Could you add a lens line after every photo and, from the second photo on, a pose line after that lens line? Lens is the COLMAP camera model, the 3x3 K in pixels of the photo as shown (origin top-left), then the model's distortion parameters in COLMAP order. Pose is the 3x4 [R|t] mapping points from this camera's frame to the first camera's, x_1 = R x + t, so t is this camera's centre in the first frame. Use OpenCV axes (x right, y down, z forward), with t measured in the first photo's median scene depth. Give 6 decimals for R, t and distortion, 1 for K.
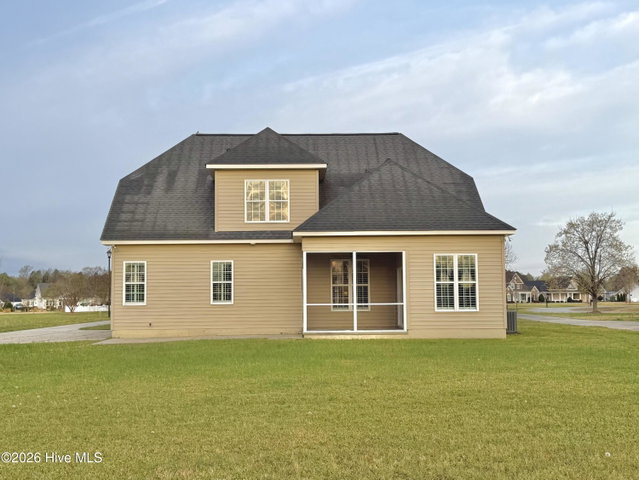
lens RADIAL K [[795.5, 0, 319.5], [0, 795.5, 240.0], [0, 0, 1]] dist [0.111397, 0.019305]
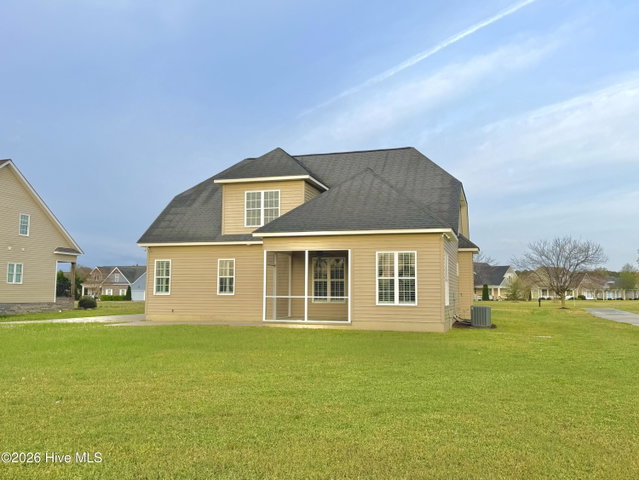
lens RADIAL K [[594.9, 0, 319.5], [0, 594.9, 240.0], [0, 0, 1]] dist [0.046758, -0.015133]
pose [[0.948255, -0.012638, -0.317259, 0.309580], [0.008342, 0.999854, -0.014896, 0.012353], [0.317401, 0.011479, 0.948222, 0.199127]]
